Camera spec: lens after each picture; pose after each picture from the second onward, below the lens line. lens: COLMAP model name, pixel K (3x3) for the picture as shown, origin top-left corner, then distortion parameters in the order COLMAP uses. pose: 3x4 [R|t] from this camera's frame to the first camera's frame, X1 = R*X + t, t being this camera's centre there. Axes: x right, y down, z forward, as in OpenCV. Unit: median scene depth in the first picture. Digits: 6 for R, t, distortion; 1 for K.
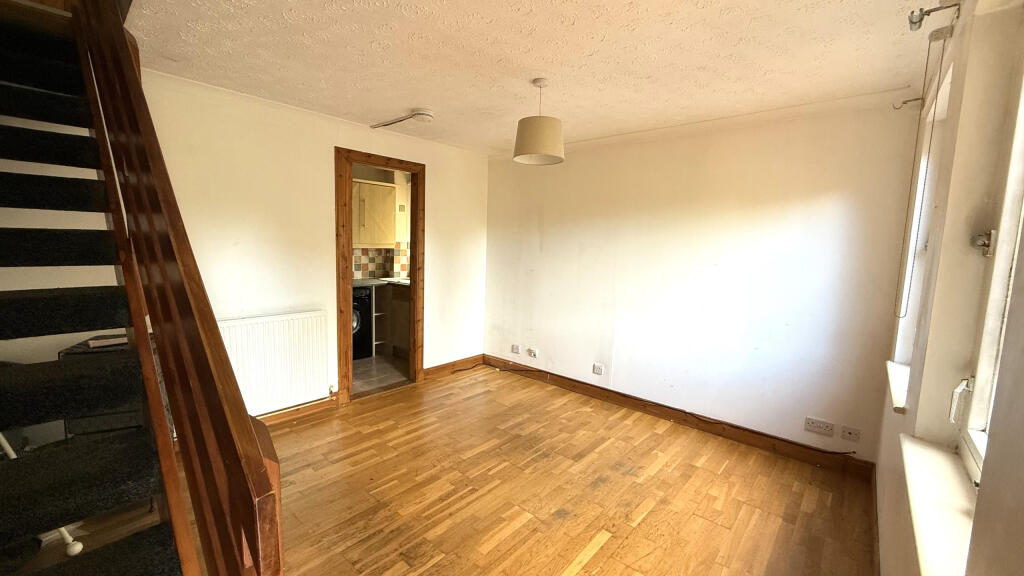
lens RADIAL K [[410.0, 0, 518.3], [0, 410.0, 288.3], [0, 0, 1]] dist [0.003543, 0.000265]
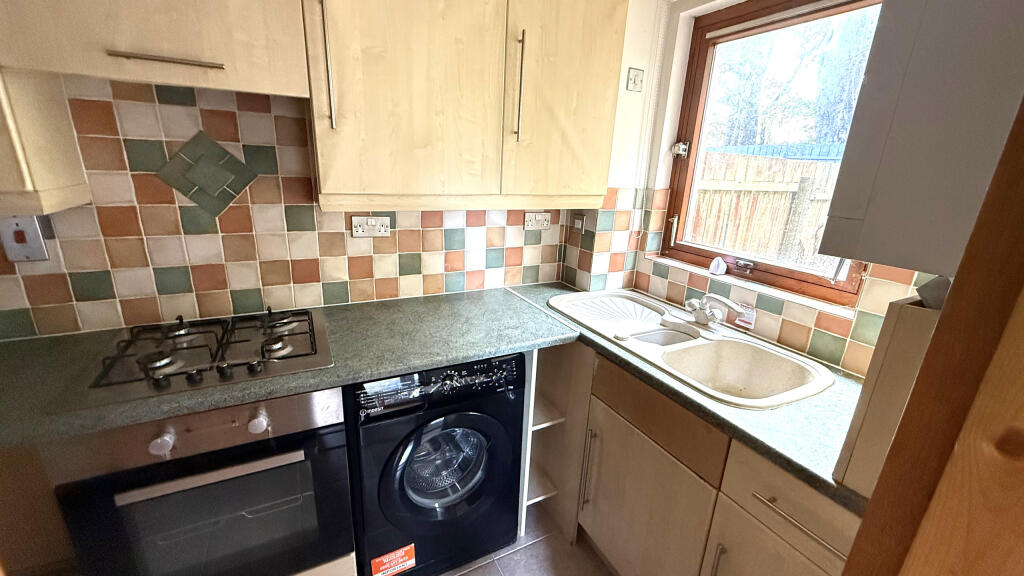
lens RADIAL K [[410.0, 0, 508.4], [0, 410.0, 290.5], [0, 0, 1]] dist [0.003543, 0.000265]
pose [[0.925226, 0.118186, -0.360538, -0.240770], [-0.058852, 0.983451, 0.171351, -0.083258], [0.374823, -0.137320, 0.916870, 0.652532]]
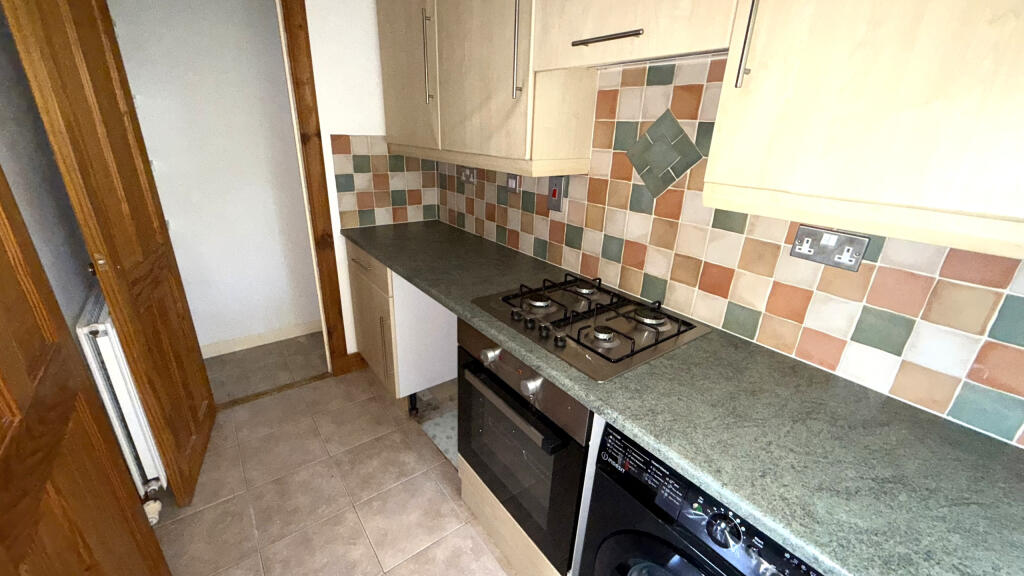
lens RADIAL K [[410.0, 0, 514.0], [0, 410.0, 287.9], [0, 0, 1]] dist [0.003543, 0.000265]
pose [[-0.204927, 0.312013, -0.927714, -0.237800], [-0.169921, 0.922096, 0.347658, -0.096189], [0.963915, 0.228882, -0.135945, 0.791392]]
